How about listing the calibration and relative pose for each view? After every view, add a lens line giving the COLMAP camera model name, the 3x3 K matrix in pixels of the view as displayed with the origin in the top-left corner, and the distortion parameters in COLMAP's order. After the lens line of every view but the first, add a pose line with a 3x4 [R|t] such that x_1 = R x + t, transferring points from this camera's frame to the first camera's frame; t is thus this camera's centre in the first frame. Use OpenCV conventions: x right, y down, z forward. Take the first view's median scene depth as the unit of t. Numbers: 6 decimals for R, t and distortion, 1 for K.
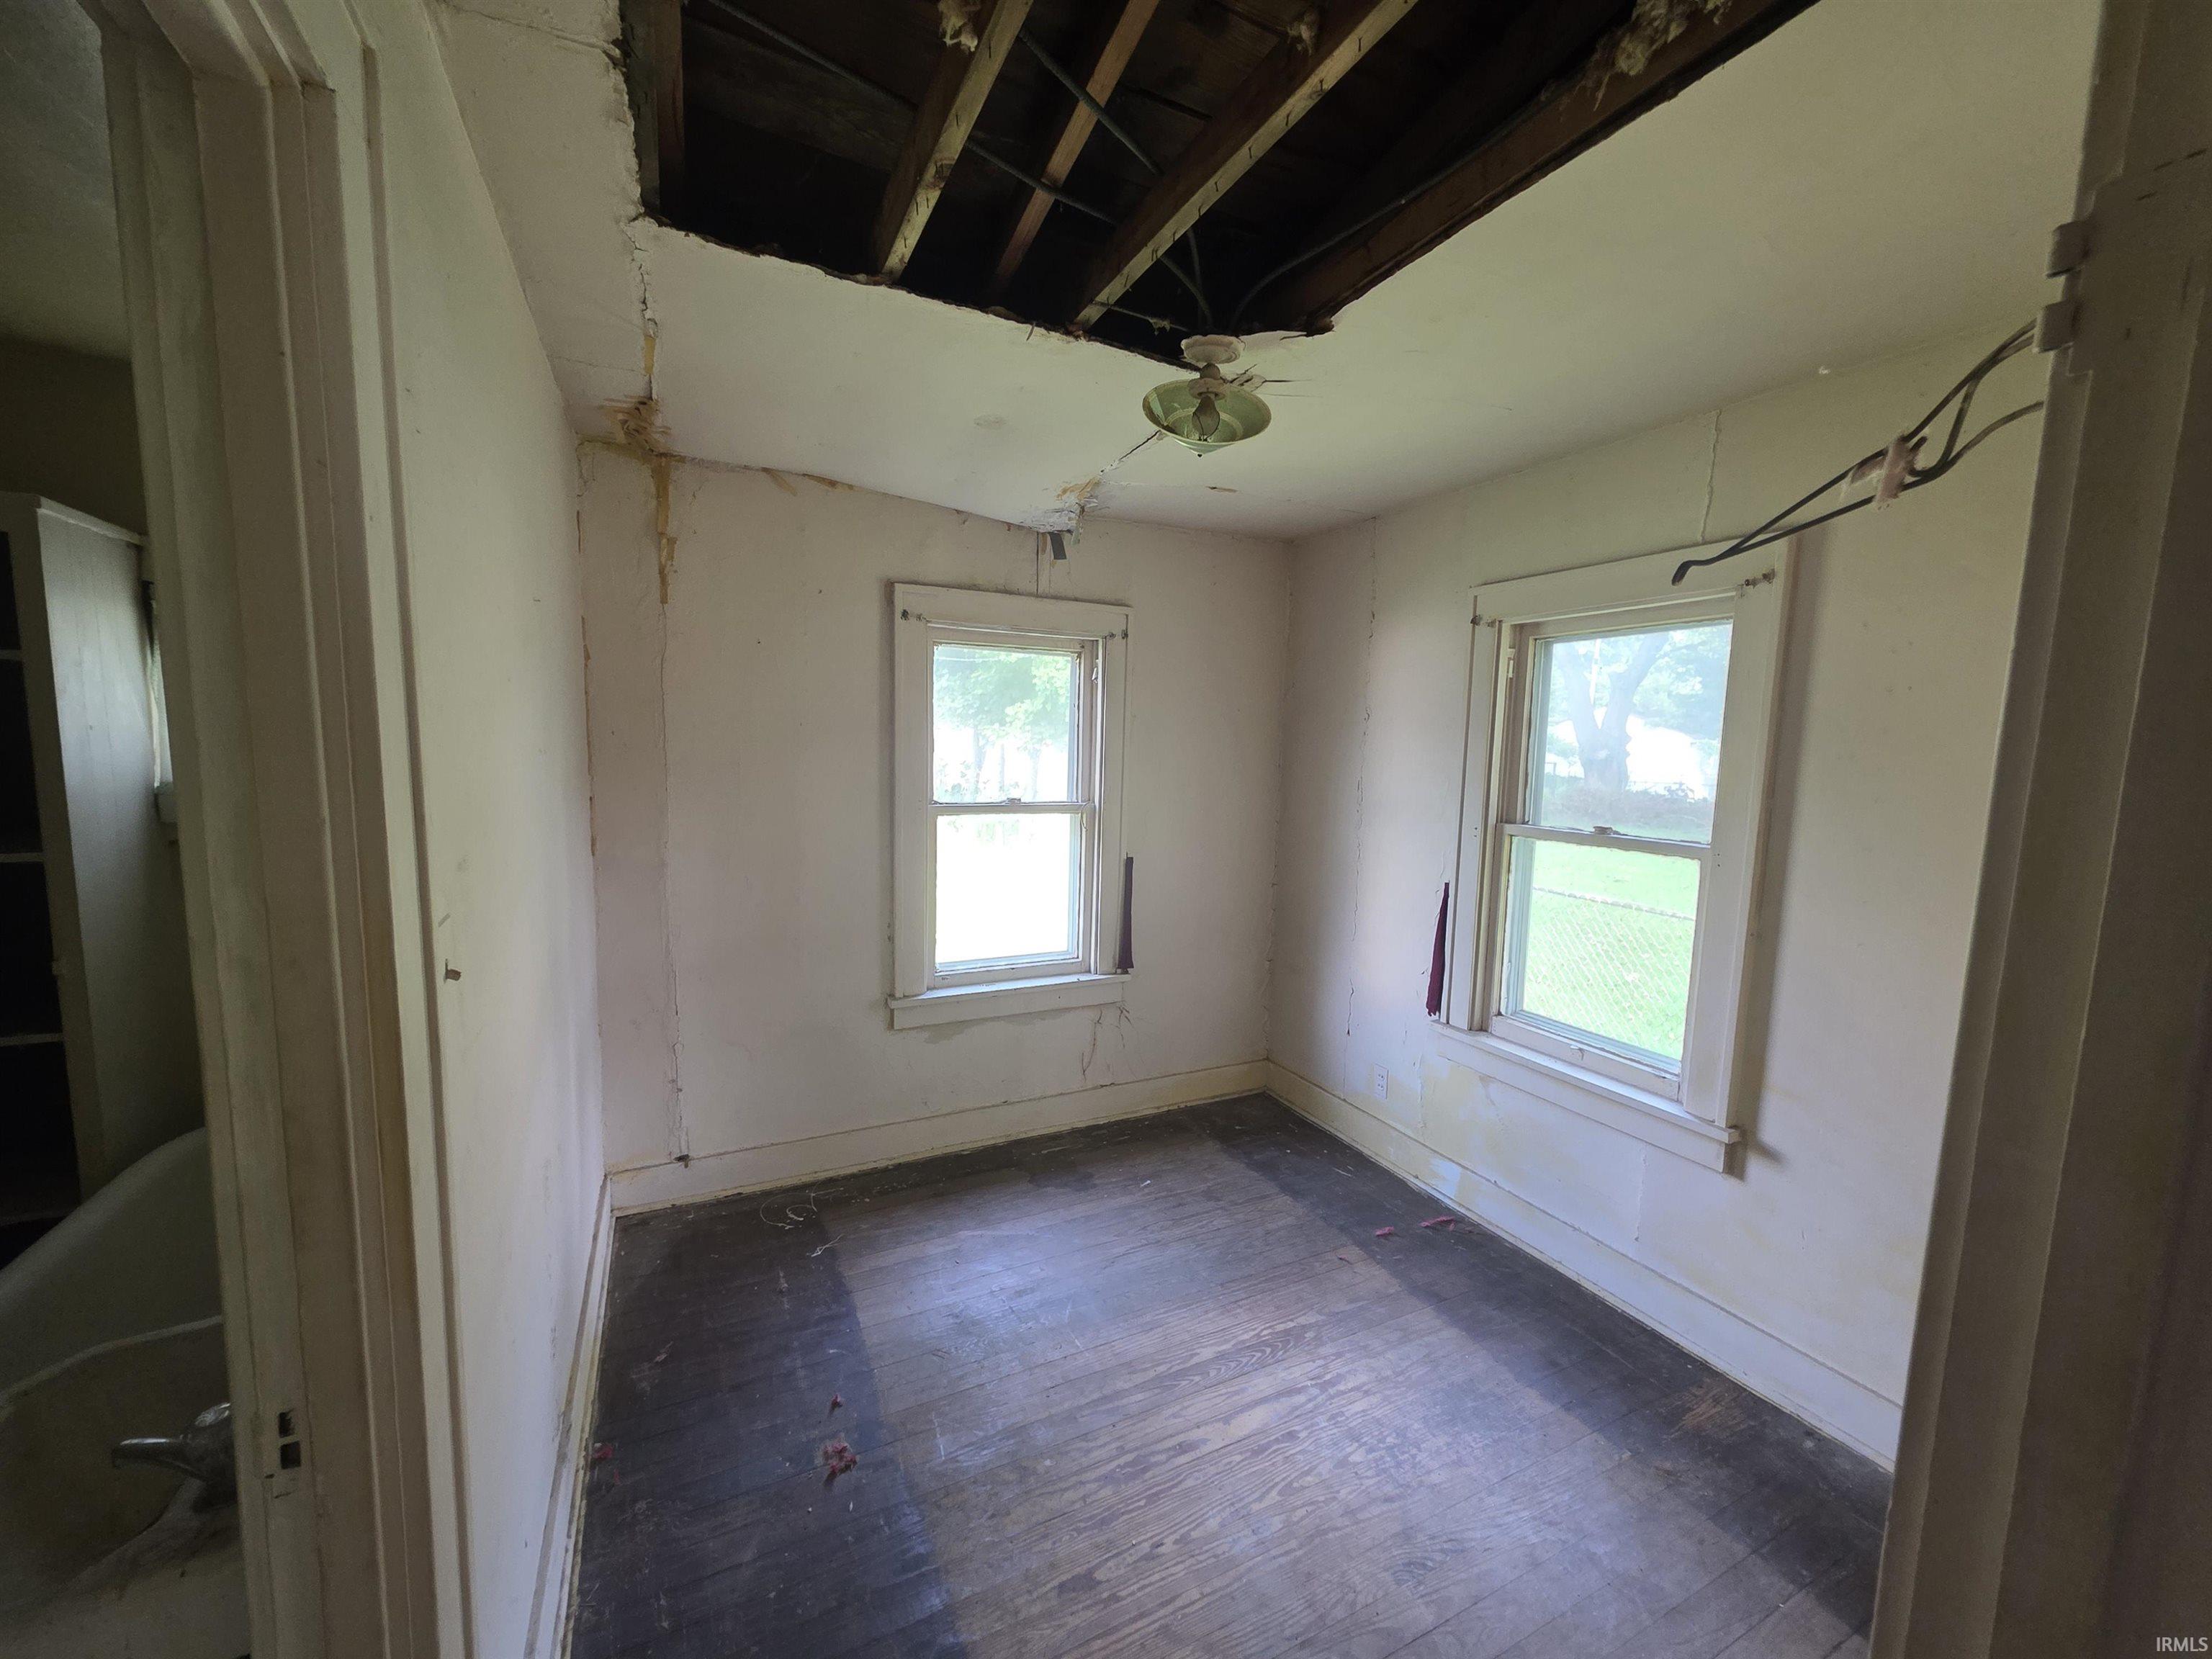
lens RADIAL K [[888.8, 0, 1109.6], [0, 888.8, 839.4], [0, 0, 1]] dist [0.001186, 0.000018]
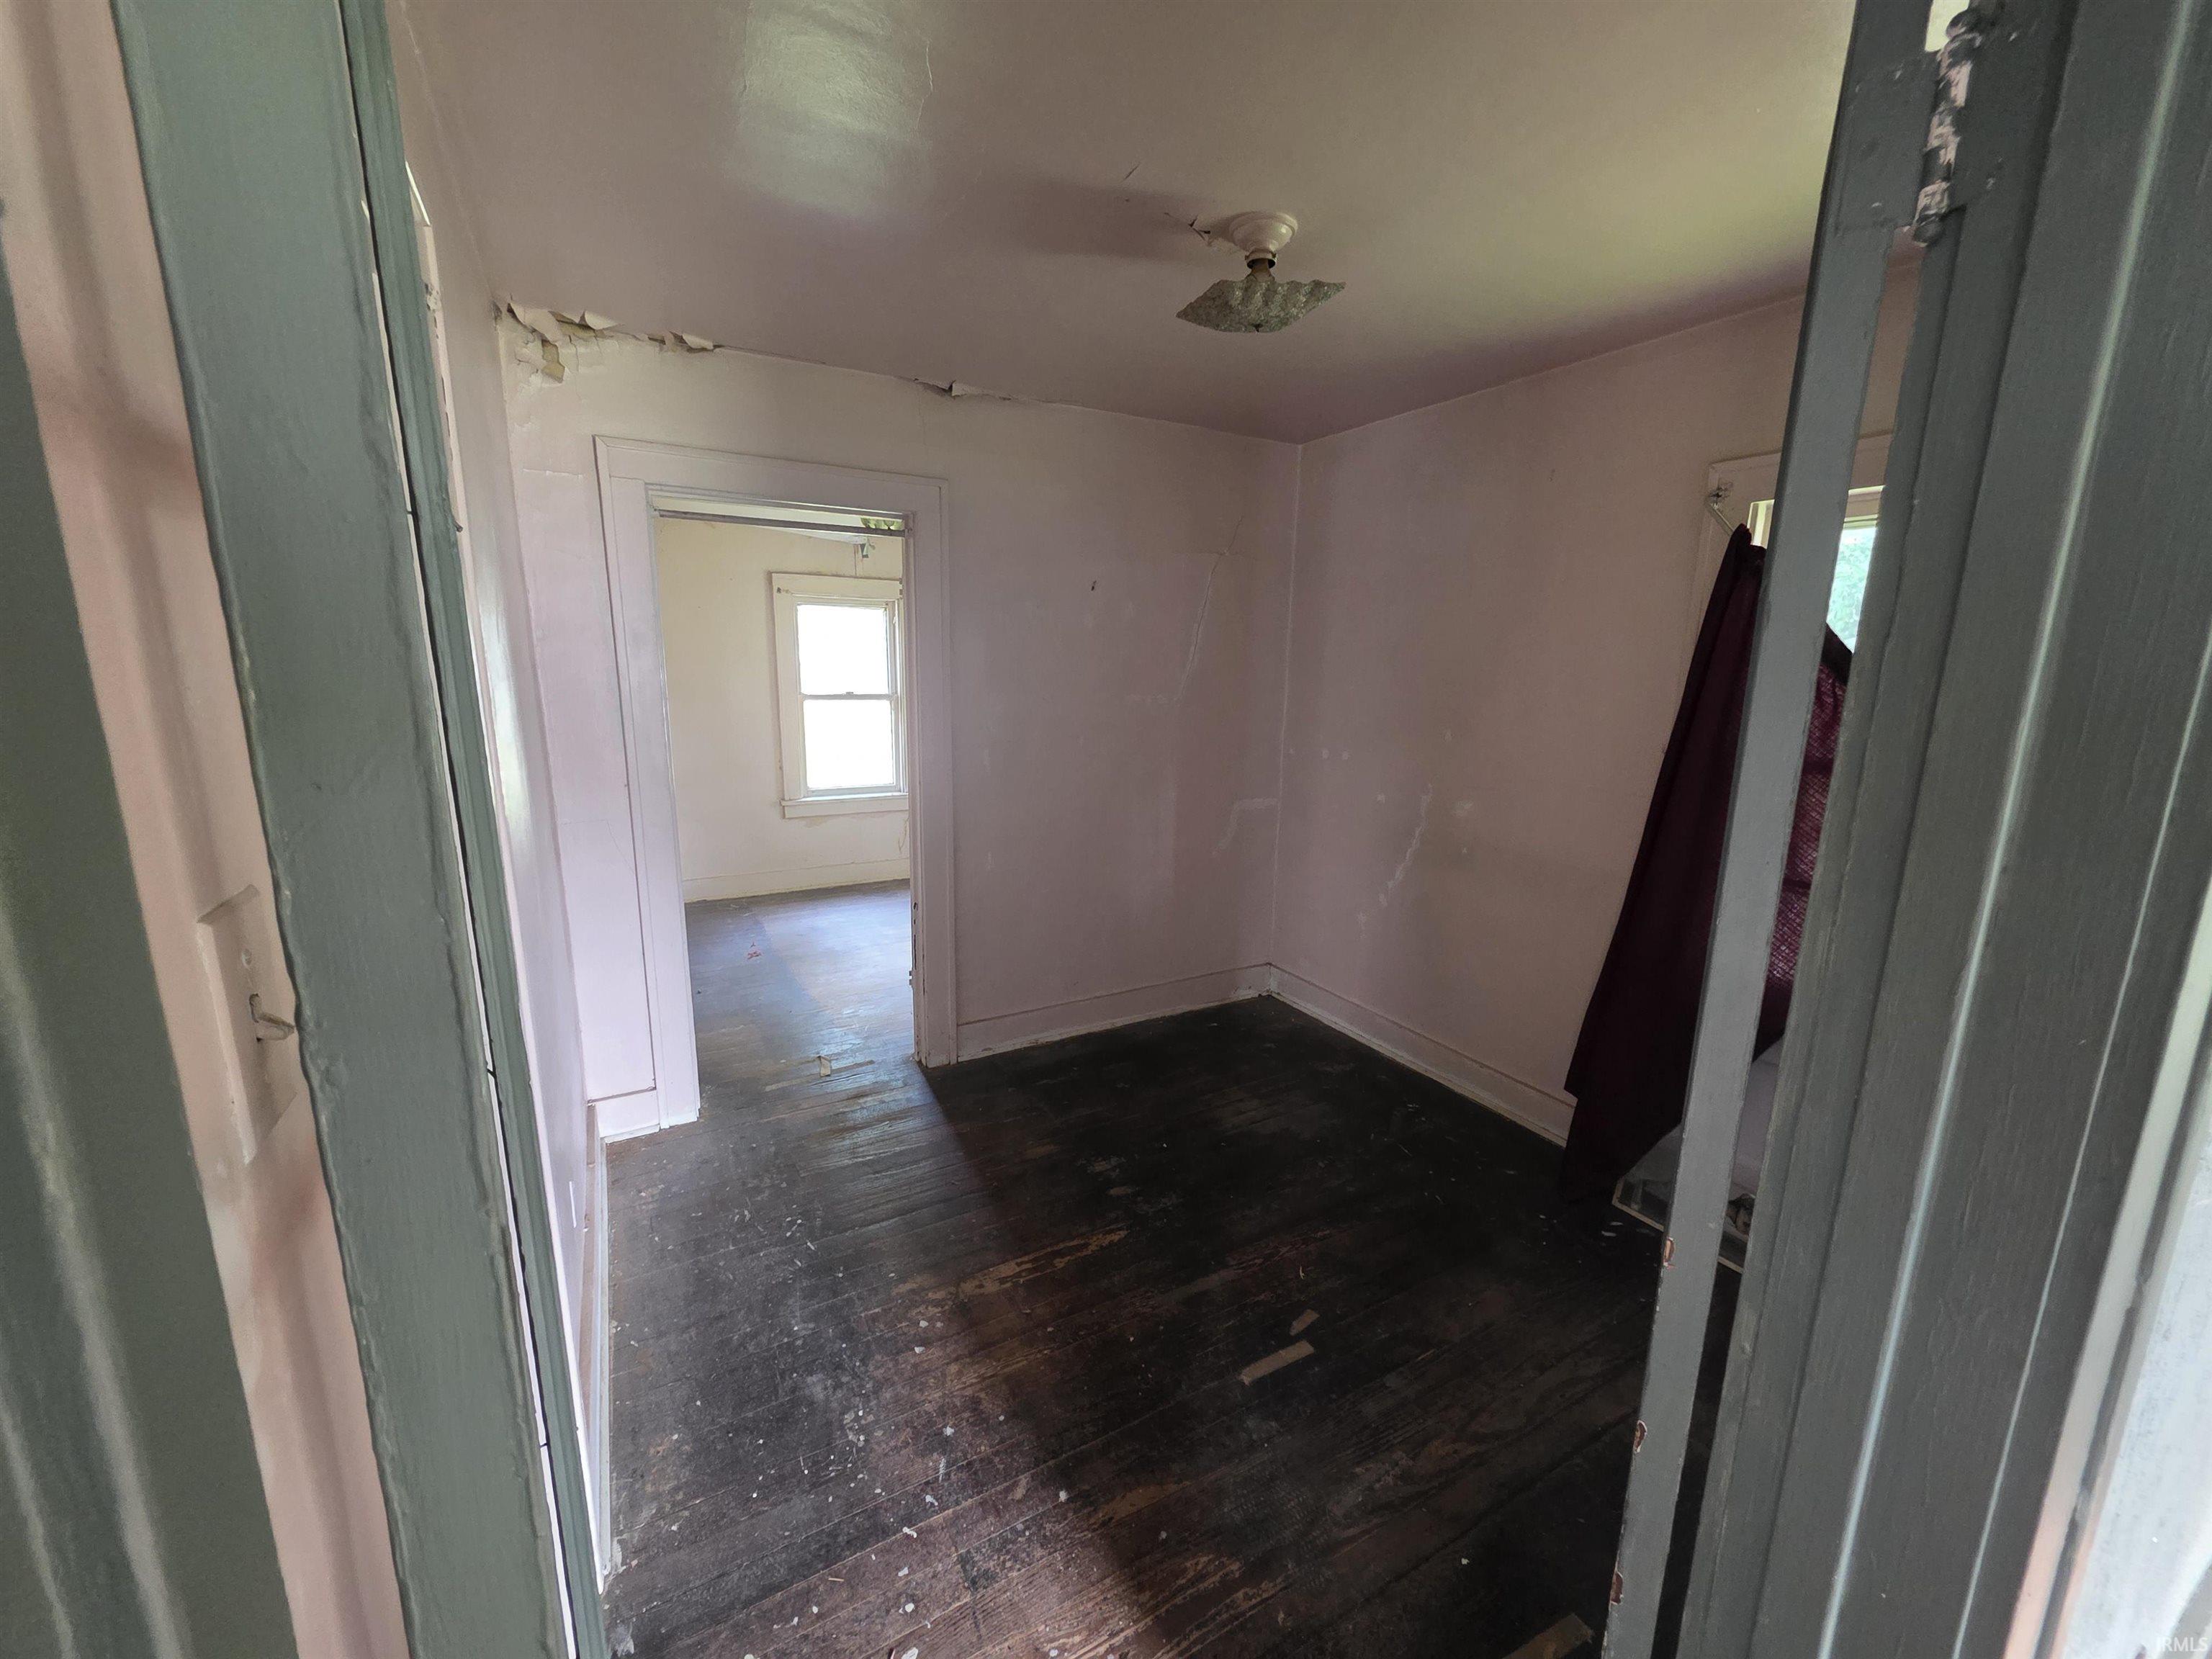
lens RADIAL K [[888.8, 0, 1107.9], [0, 888.8, 833.5], [0, 0, 1]] dist [0.001186, 0.000018]
pose [[0.998313, -0.018585, 0.055014, 0.328068], [0.013136, 0.995118, 0.097810, 0.074452], [-0.056563, -0.096922, 0.993683, -0.887408]]
